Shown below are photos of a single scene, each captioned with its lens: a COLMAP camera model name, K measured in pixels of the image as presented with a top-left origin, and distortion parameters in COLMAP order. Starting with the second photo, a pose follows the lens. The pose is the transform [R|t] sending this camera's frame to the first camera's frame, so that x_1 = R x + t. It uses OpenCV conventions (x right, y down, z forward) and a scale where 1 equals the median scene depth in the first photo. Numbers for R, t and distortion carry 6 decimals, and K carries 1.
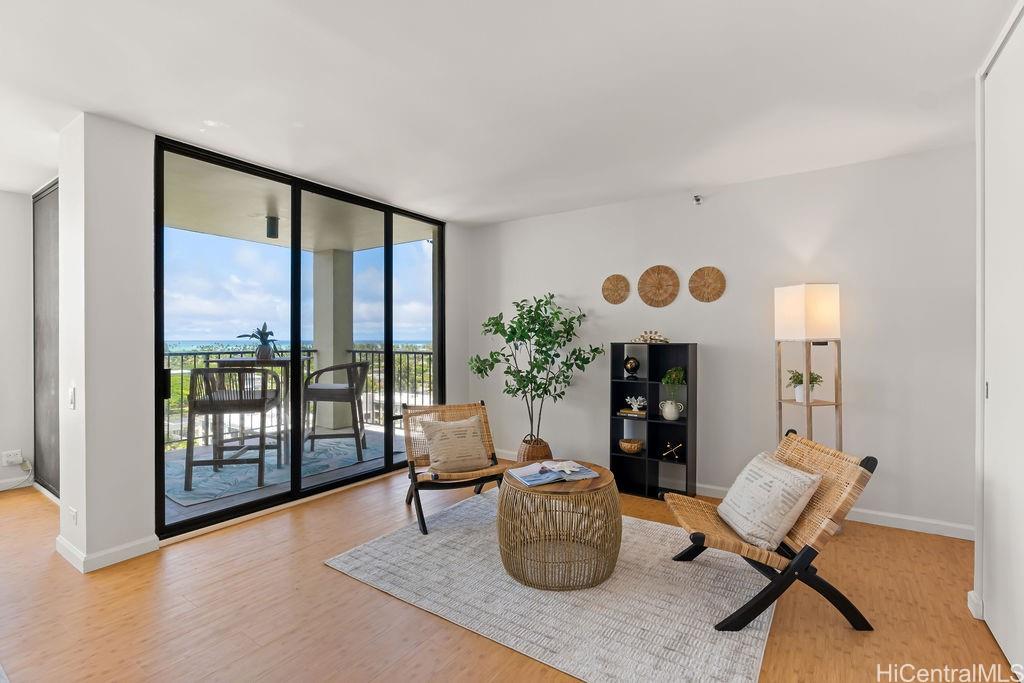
lens RADIAL K [[474.4, 0, 505.6], [0, 474.4, 336.8], [0, 0, 1]] dist [-0.008531, 0.001513]
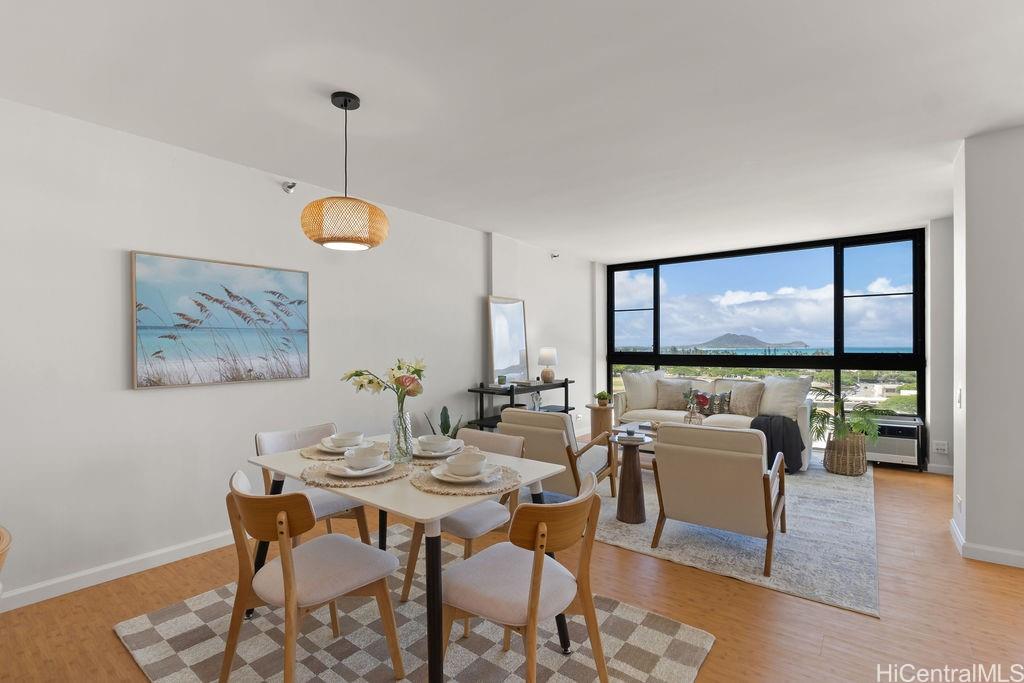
lens RADIAL K [[474.4, 0, 515.2], [0, 474.4, 346.5], [0, 0, 1]] dist [-0.008531, 0.001513]
pose [[-0.041117, 0.002302, -0.999152, 0.166470], [0.006157, 0.999979, 0.002051, -0.001644], [0.999135, -0.006068, -0.041130, -0.001884]]
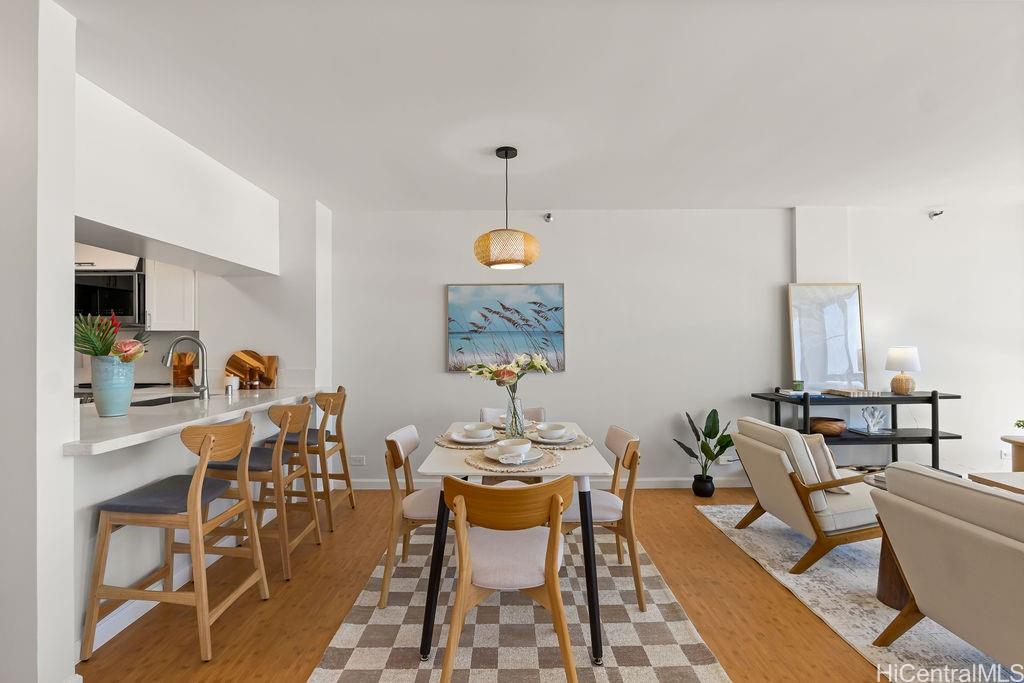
lens RADIAL K [[474.4, 0, 510.8], [0, 474.4, 342.6], [0, 0, 1]] dist [-0.008531, 0.001513]
pose [[-0.817160, -0.000314, -0.576411, 0.014168], [0.006439, 0.999932, -0.009674, 0.001869], [0.576375, -0.011616, -0.817102, 0.374271]]
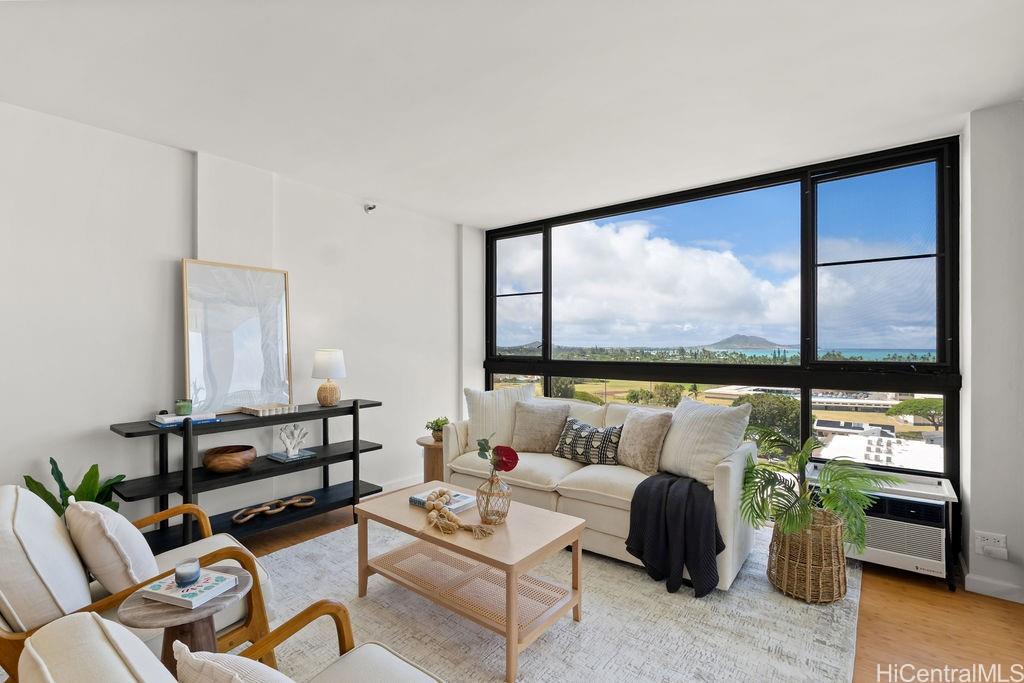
lens RADIAL K [[474.4, 0, 515.4], [0, 474.4, 344.5], [0, 0, 1]] dist [-0.008531, 0.001513]
pose [[-0.058811, -0.001803, -0.998268, -0.400089], [0.001819, 0.999997, -0.001914, -0.001499], [0.998268, -0.001928, -0.058807, 0.424246]]
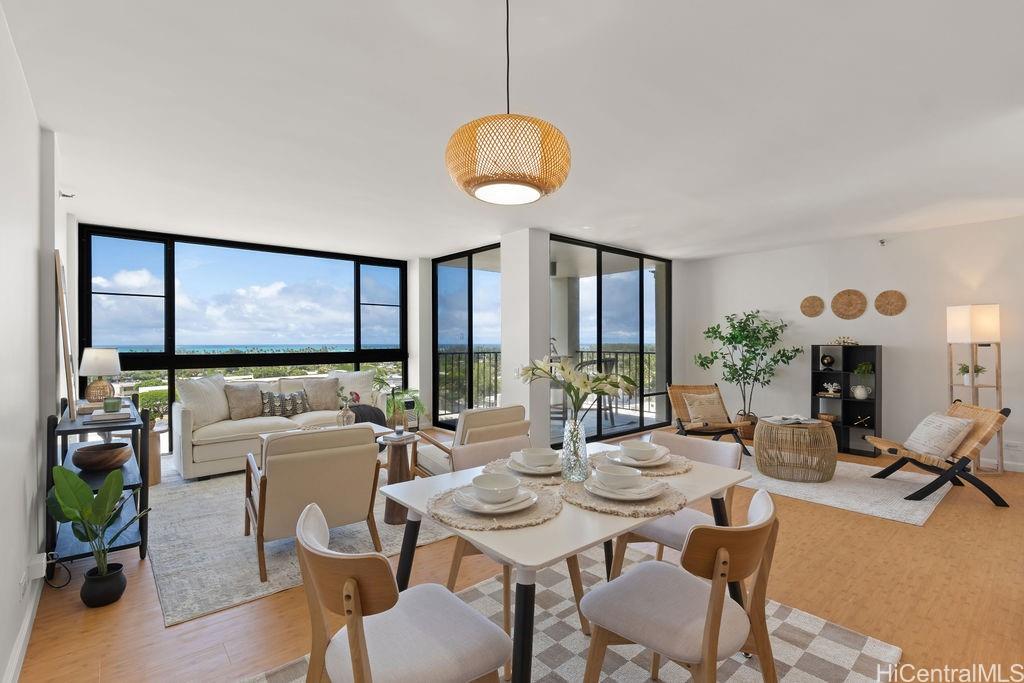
lens RADIAL K [[474.4, 0, 506.5], [0, 474.4, 341.8], [0, 0, 1]] dist [-0.008531, 0.001513]
pose [[0.968510, -0.002718, -0.248962, -0.314567], [0.003728, 0.999987, 0.003586, -0.005460], [0.248948, -0.004401, 0.968507, -0.610914]]
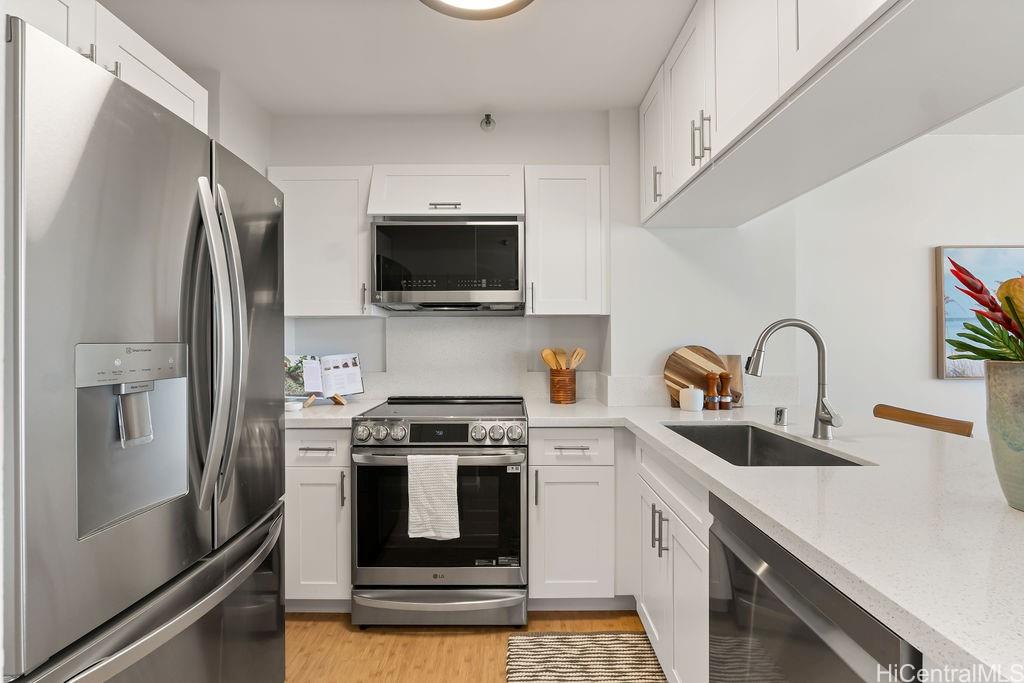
lens RADIAL K [[474.4, 0, 526.2], [0, 474.4, 341.2], [0, 0, 1]] dist [-0.008531, 0.001513]
pose [[-0.814427, 0.006390, -0.580231, 0.423965], [0.006413, 0.999977, 0.002011, -0.004030], [0.580231, -0.002083, -0.814449, -0.357792]]
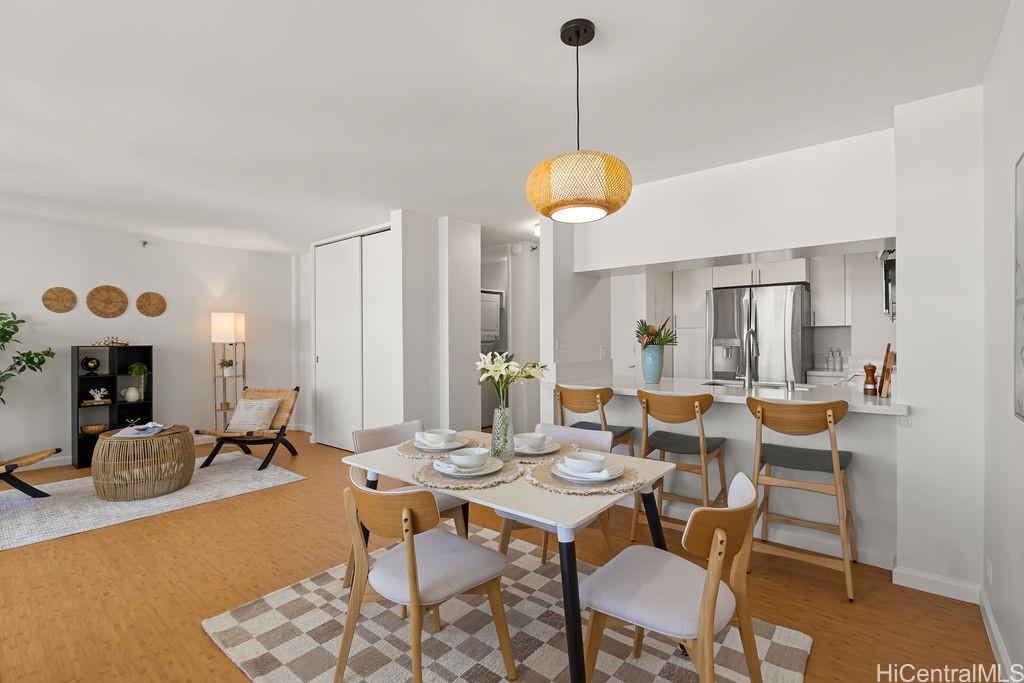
lens RADIAL K [[474.4, 0, 507.1], [0, 474.4, 339.0], [0, 0, 1]] dist [-0.008531, 0.001513]
pose [[0.093623, 0.004383, 0.995598, -0.867474], [0.006614, 0.999966, -0.005024, 0.007709], [-0.995586, 0.007055, 0.093591, -0.197682]]
